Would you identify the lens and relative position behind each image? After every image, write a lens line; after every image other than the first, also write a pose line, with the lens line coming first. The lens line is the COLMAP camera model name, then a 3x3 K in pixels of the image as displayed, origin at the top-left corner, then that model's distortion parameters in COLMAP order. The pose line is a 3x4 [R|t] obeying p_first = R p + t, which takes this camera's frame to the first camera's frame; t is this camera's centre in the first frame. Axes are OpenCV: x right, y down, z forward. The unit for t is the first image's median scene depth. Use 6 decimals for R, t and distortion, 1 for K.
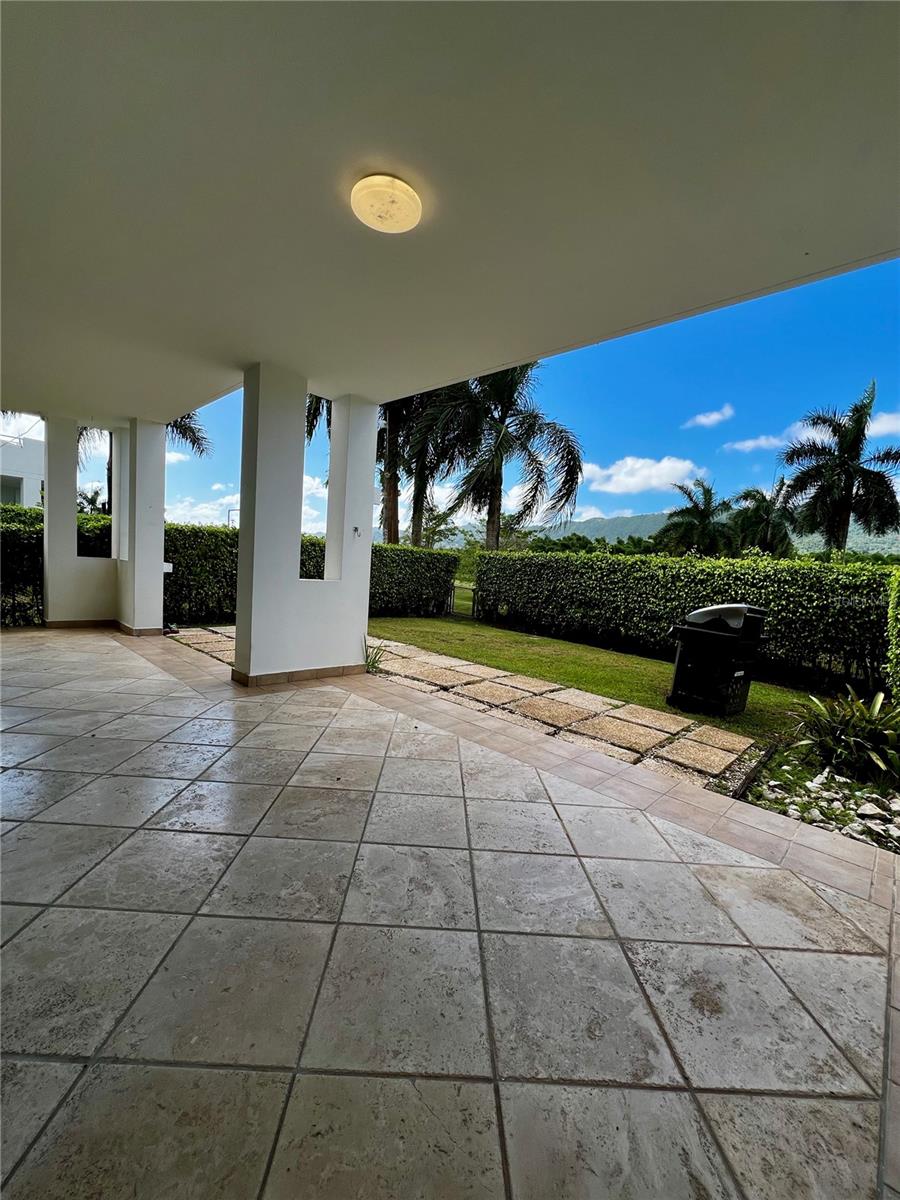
lens RADIAL K [[485.4, 0, 451.7], [0, 485.4, 605.8], [0, 0, 1]] dist [-0.000697, 0.000286]
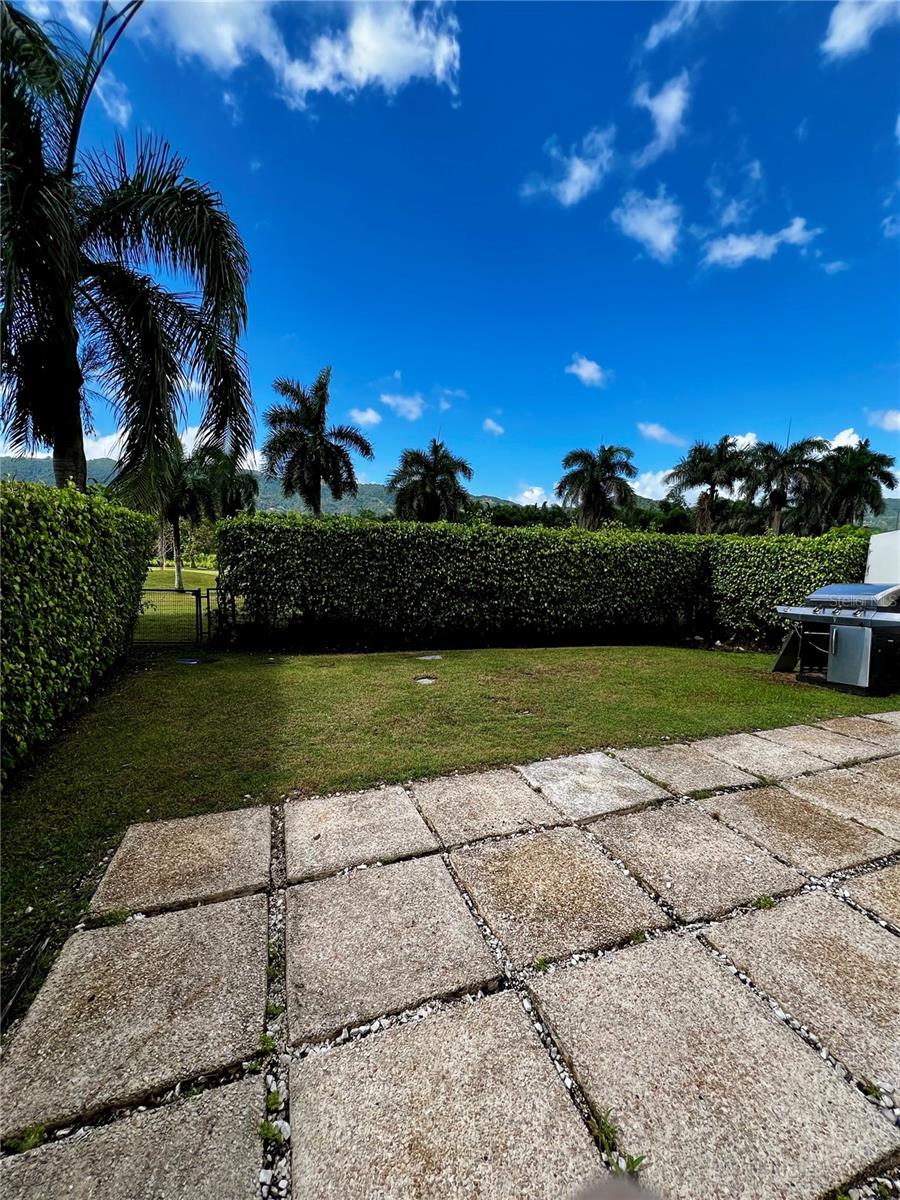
lens RADIAL K [[483.5, 0, 448.3], [0, 483.5, 604.9], [0, 0, 1]] dist [-0.005390, 0.002062]
pose [[0.439778, -0.157450, 0.884197, -0.392846], [0.079151, 0.987477, 0.136473, -0.090748], [-0.894612, 0.009968, 0.446733, 0.708232]]
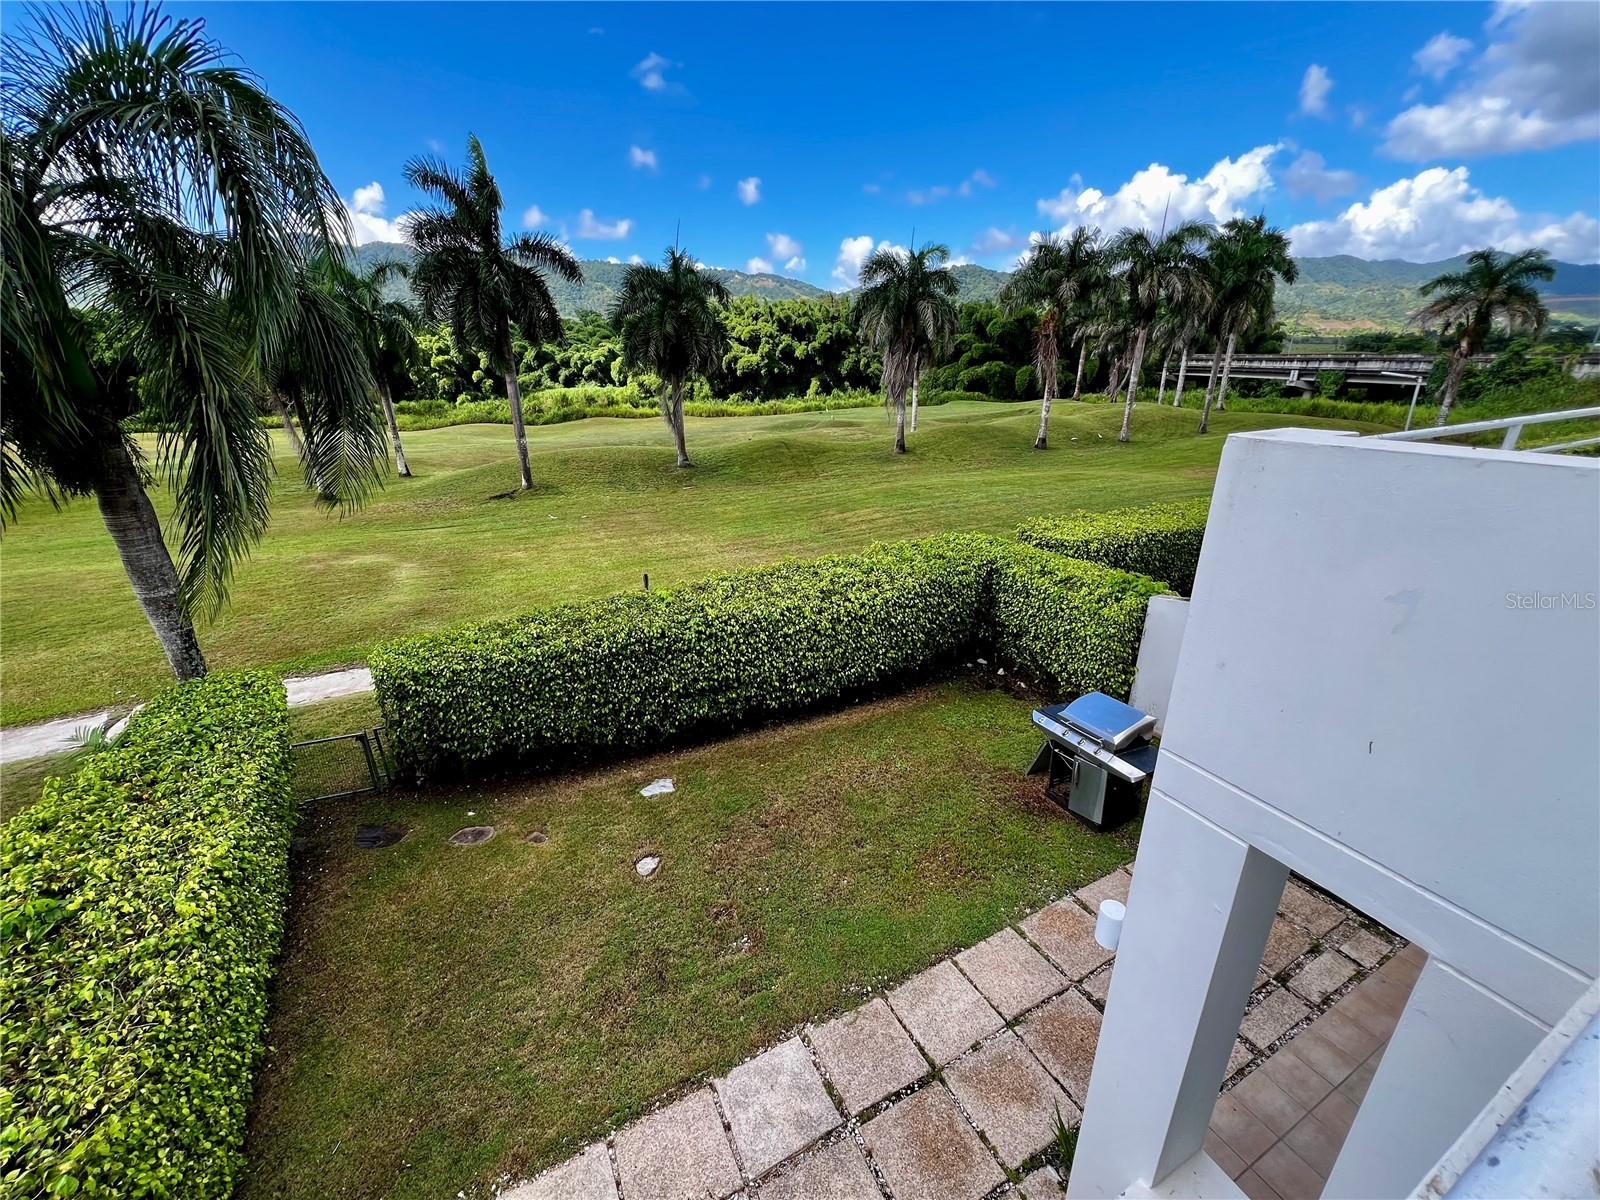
lens RADIAL K [[644.7, 0, 795.2], [0, 644.7, 601.1], [0, 0, 1]] dist [-0.005390, 0.002062]
pose [[0.330499, -0.402714, 0.853576, -0.346218], [0.119817, 0.914983, 0.385293, -0.412017], [-0.936170, -0.025066, 0.350653, 0.608391]]
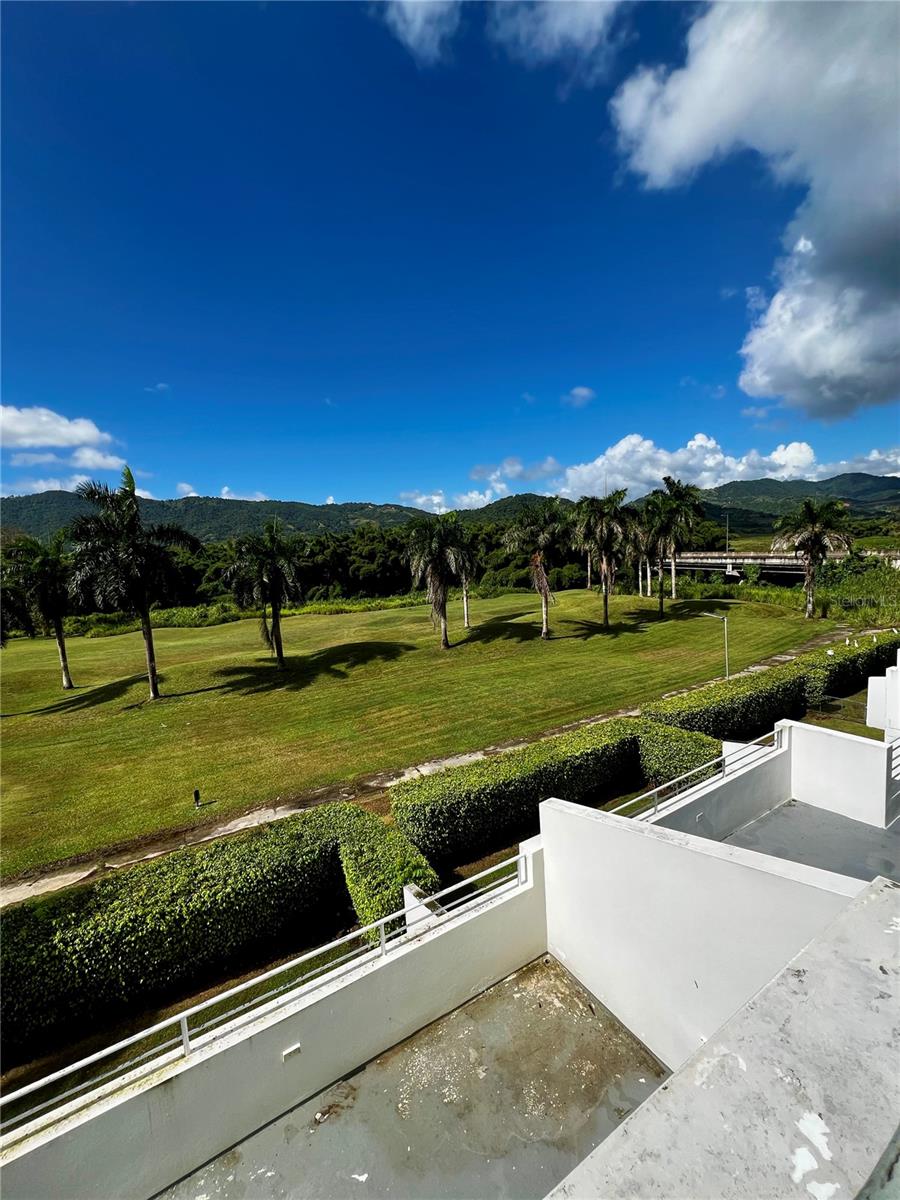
lens RADIAL K [[483.1, 0, 450.2], [0, 483.1, 604.6], [0, 0, 1]] dist [-0.001365, 0.000707]
pose [[0.258164, -0.184945, 0.948233, -0.184851], [0.161234, 0.975988, 0.146461, -0.641379], [-0.952552, 0.115077, 0.281785, 0.098381]]
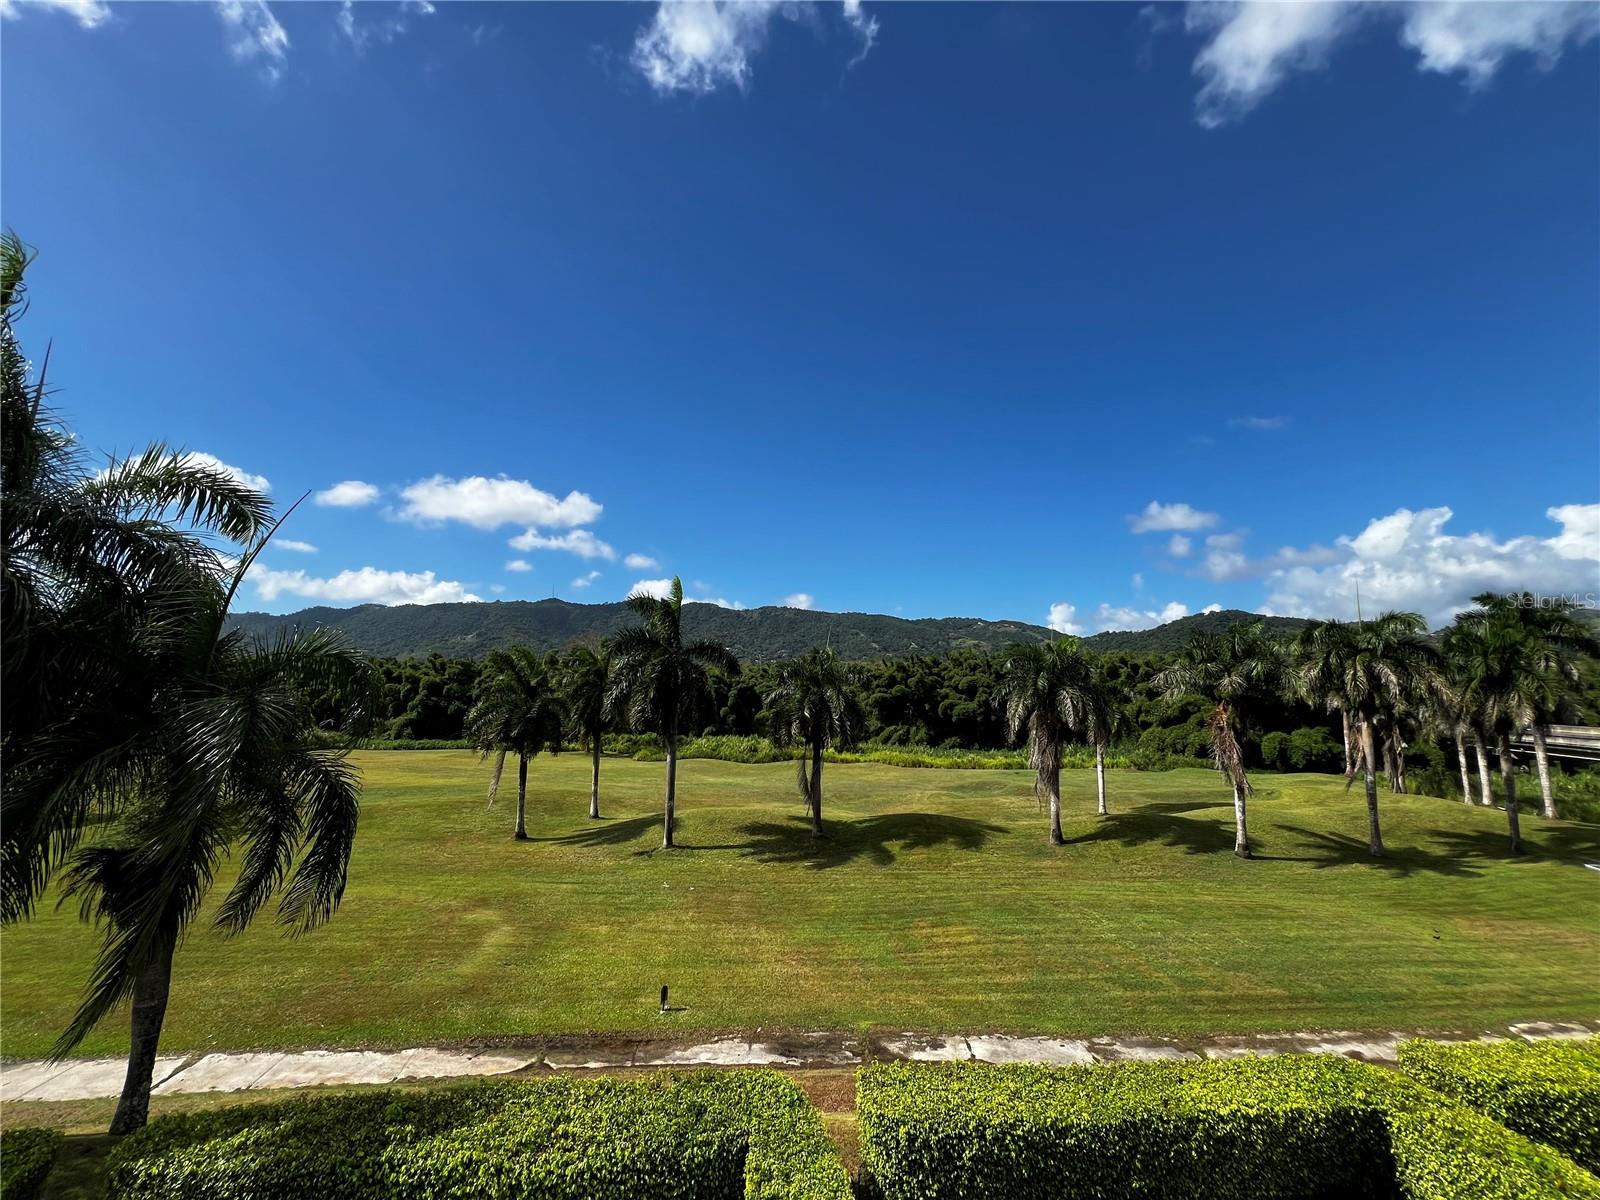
lens RADIAL K [[644.1, 0, 796.3], [0, 644.1, 598.7], [0, 0, 1]] dist [-0.001365, 0.000707]
pose [[0.644656, 0.047476, 0.762997, -0.035357], [0.098591, 0.984572, -0.144563, -0.637100], [-0.758088, 0.168418, 0.630030, -0.059206]]
